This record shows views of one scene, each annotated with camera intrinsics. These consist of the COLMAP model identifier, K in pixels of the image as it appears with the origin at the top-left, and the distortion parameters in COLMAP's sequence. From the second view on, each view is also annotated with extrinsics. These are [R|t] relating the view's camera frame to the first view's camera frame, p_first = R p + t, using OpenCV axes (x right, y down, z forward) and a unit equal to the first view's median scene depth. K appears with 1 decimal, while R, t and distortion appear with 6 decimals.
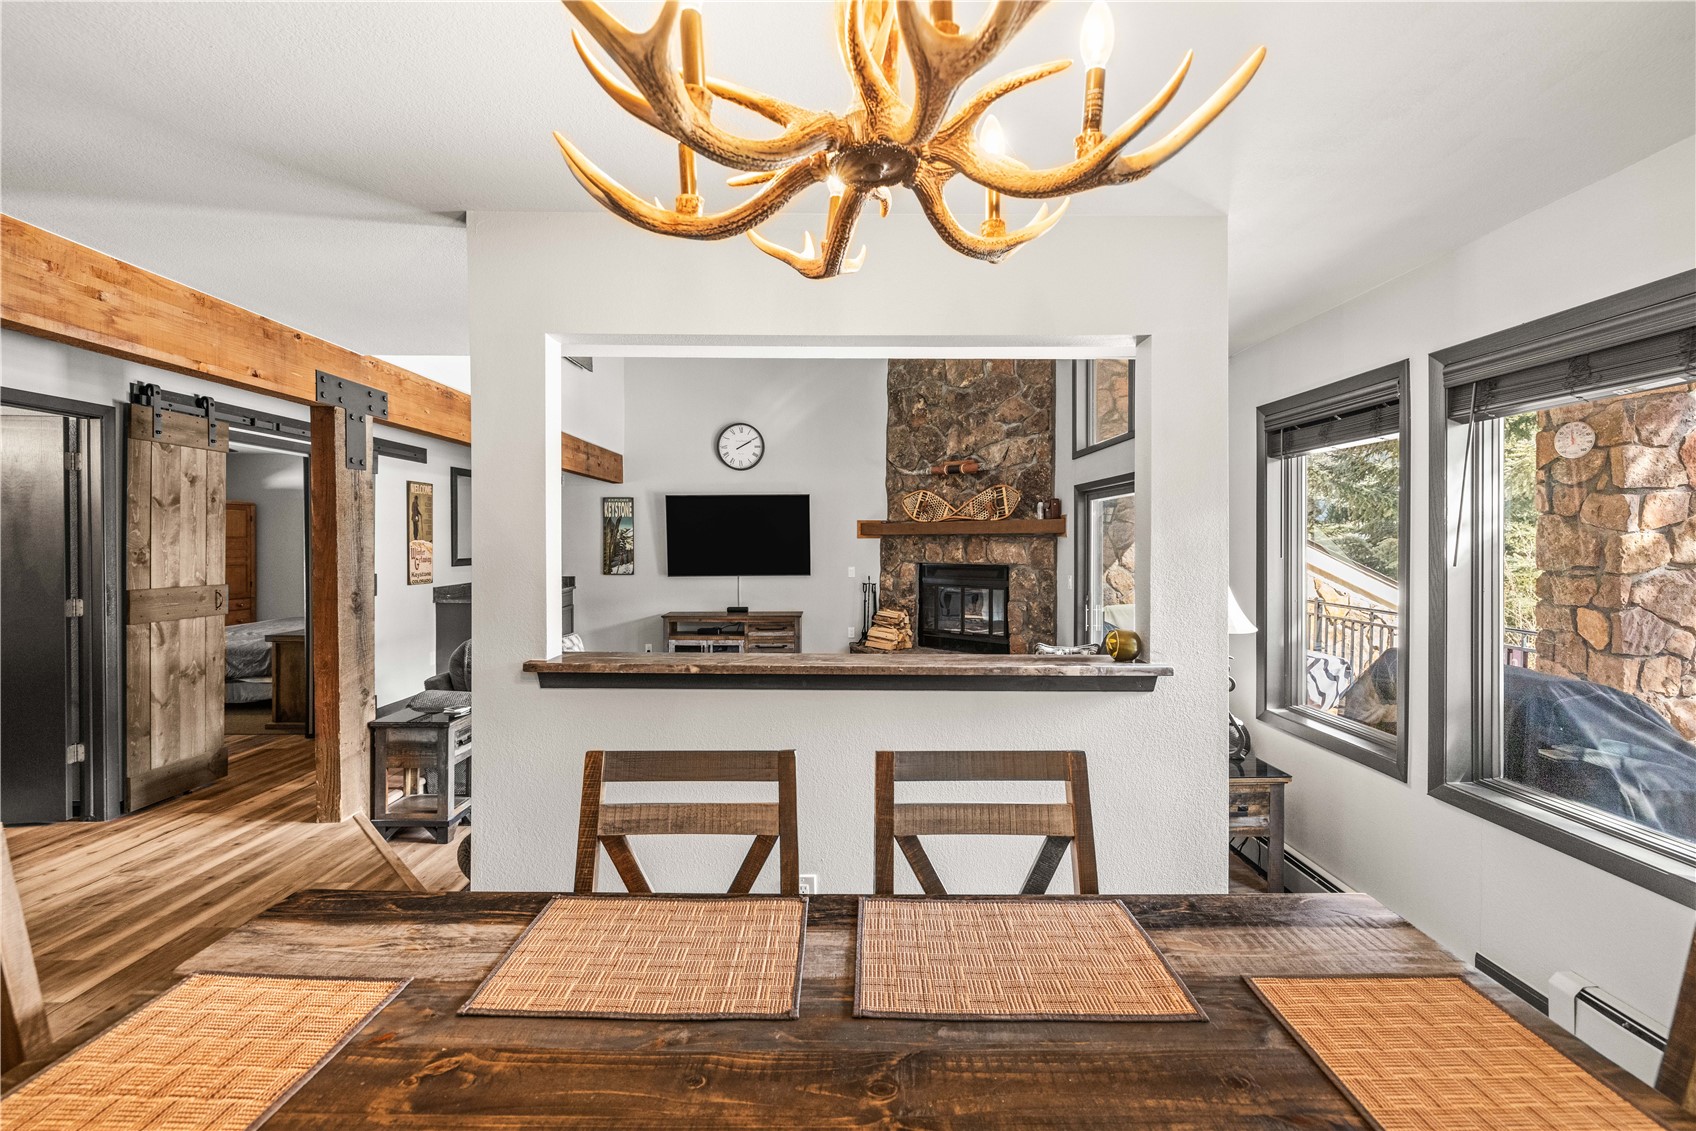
lens RADIAL K [[727.0, 0, 852.5], [0, 727.0, 544.5], [0, 0, 1]] dist [-0.001204, 0.001066]
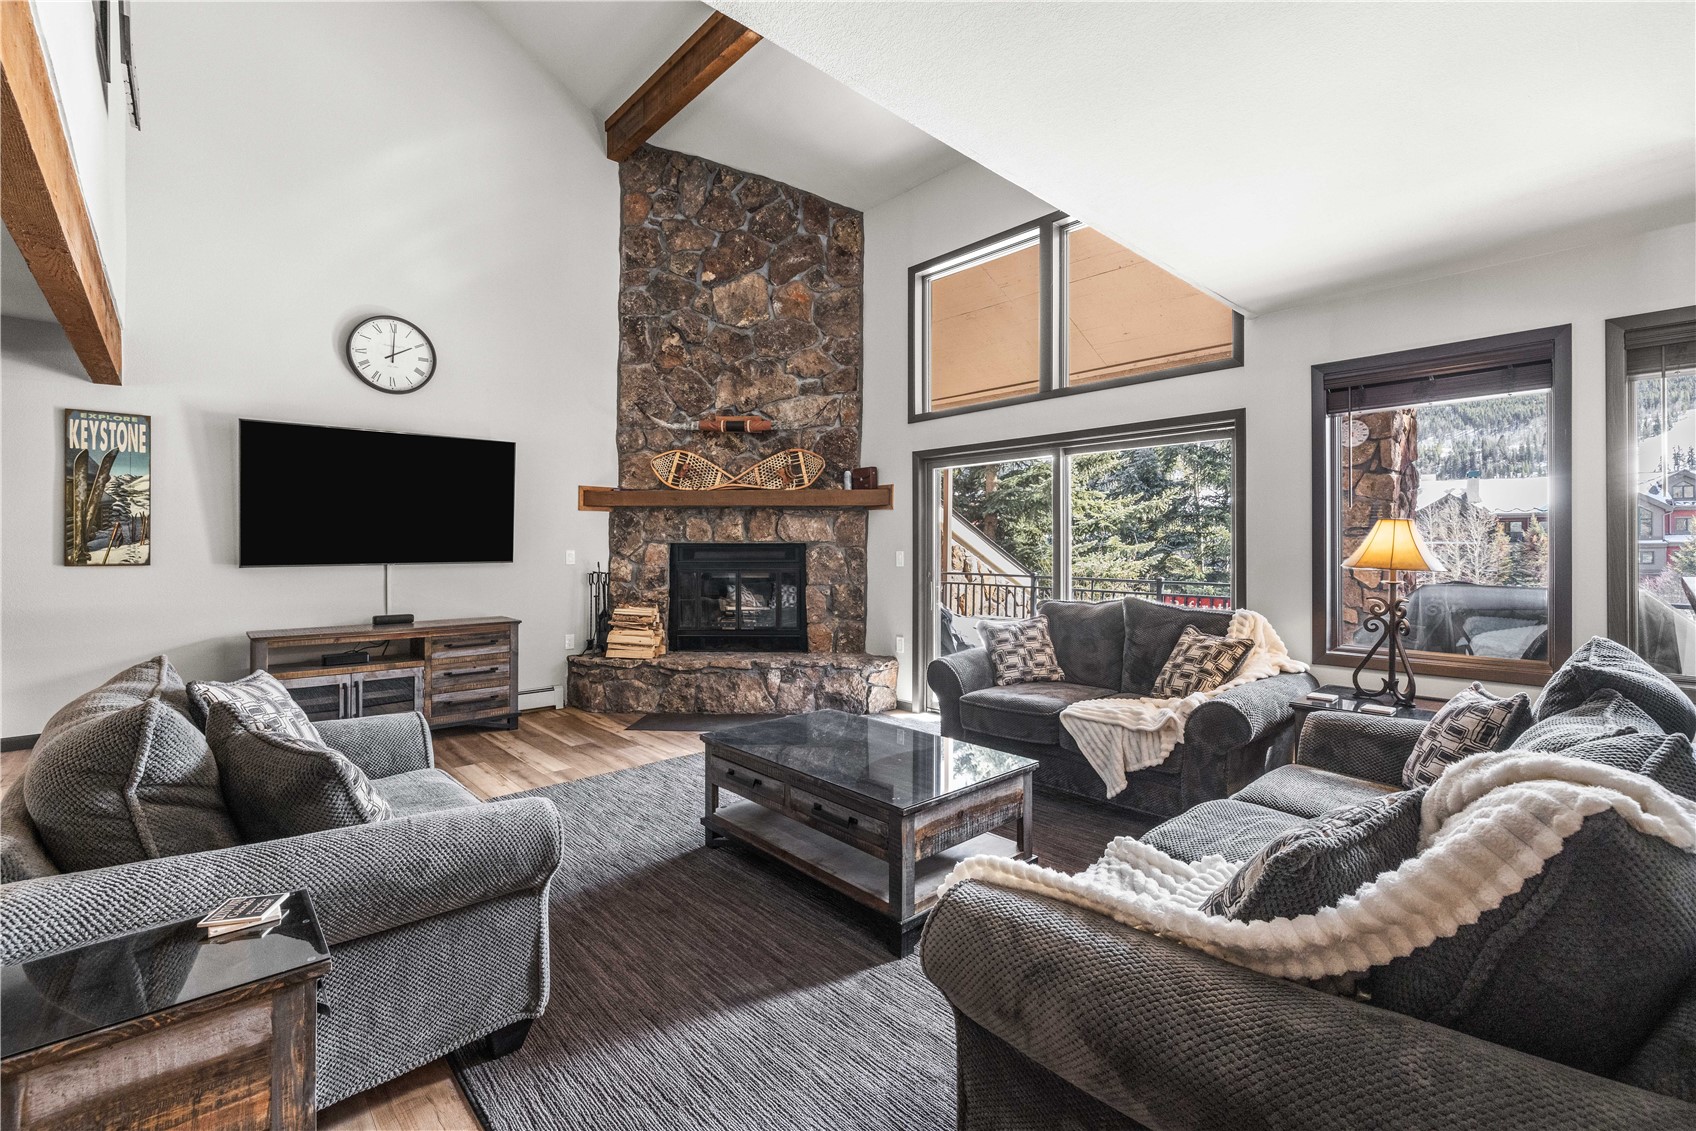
lens RADIAL K [[727.0, 0, 848.6], [0, 727.0, 544.8], [0, 0, 1]] dist [-0.001204, 0.001066]
pose [[0.749420, 0.003953, 0.662083, -0.319166], [0.002027, 0.999964, -0.008265, 0.037946], [-0.662091, 0.007536, 0.749385, 0.333377]]
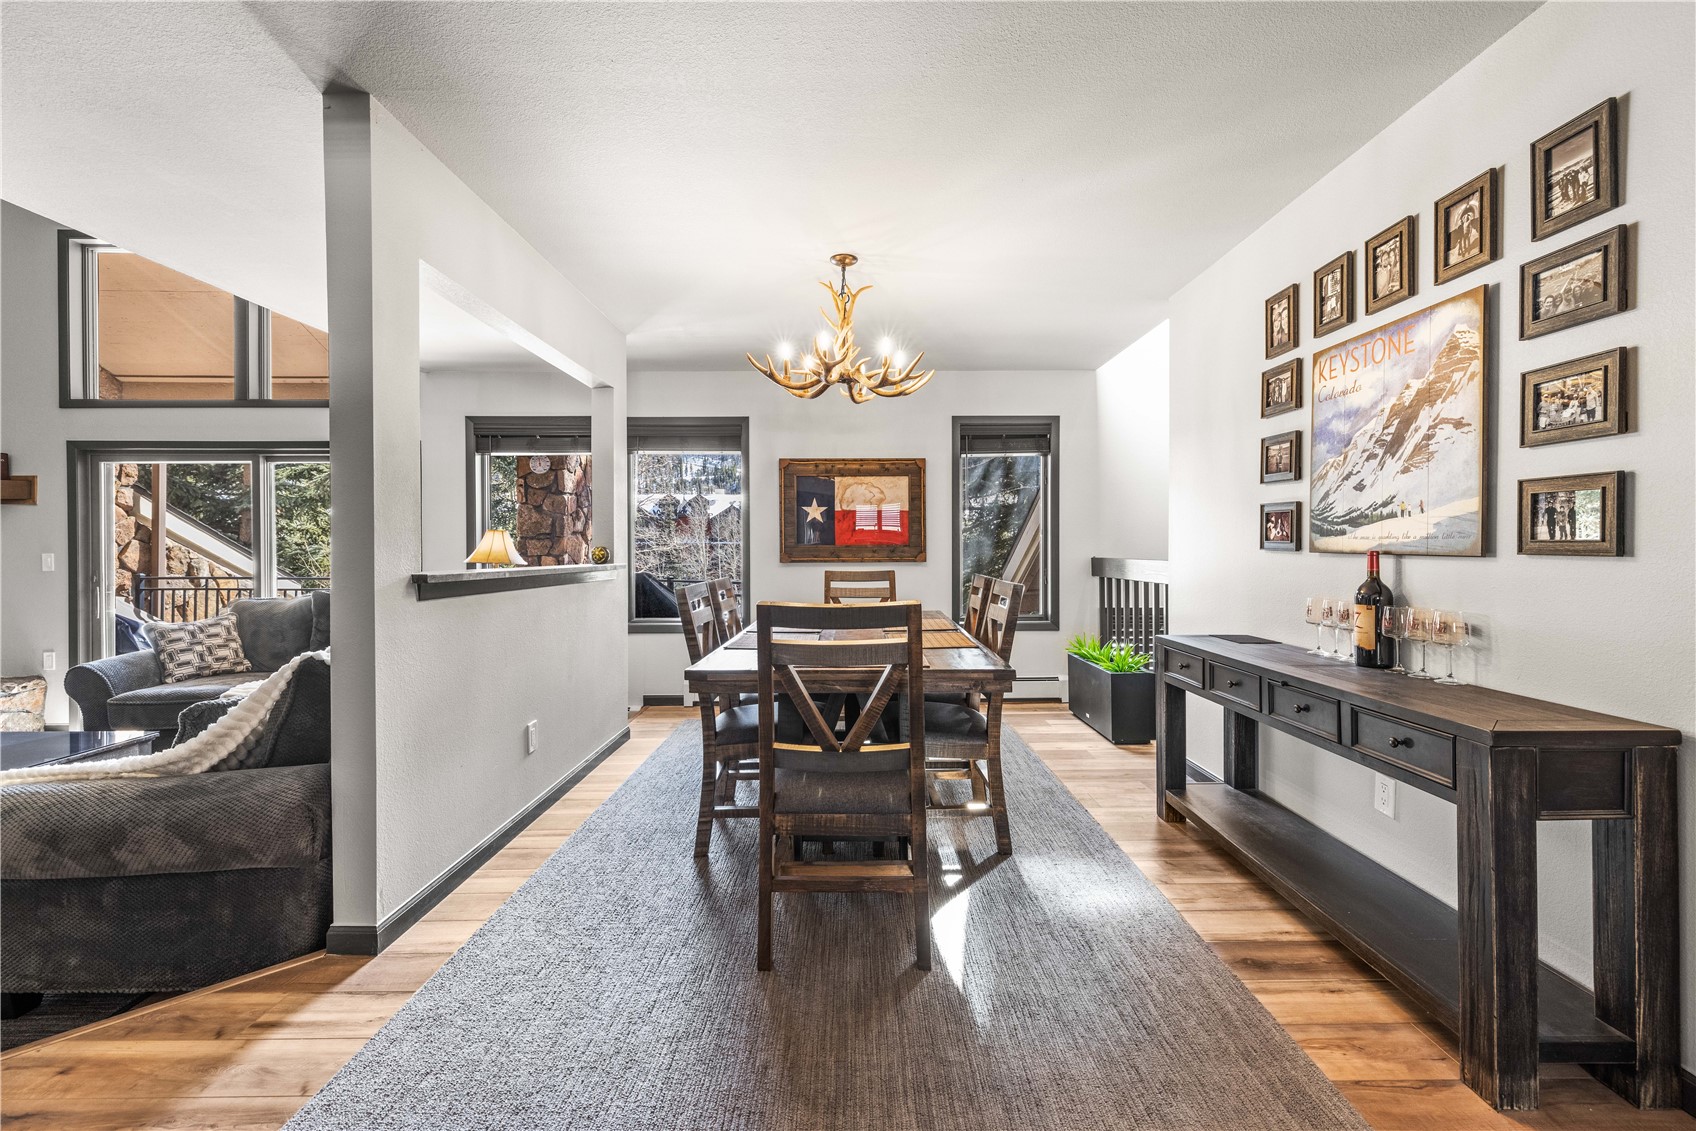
lens RADIAL K [[727.0, 0, 853.9], [0, 727.0, 551.4], [0, 0, 1]] dist [-0.001204, 0.001066]
pose [[0.006196, -0.005859, 0.999964, -0.441554], [0.006664, 0.999961, 0.005818, 0.037523], [-0.999959, 0.006627, 0.006235, 0.114065]]
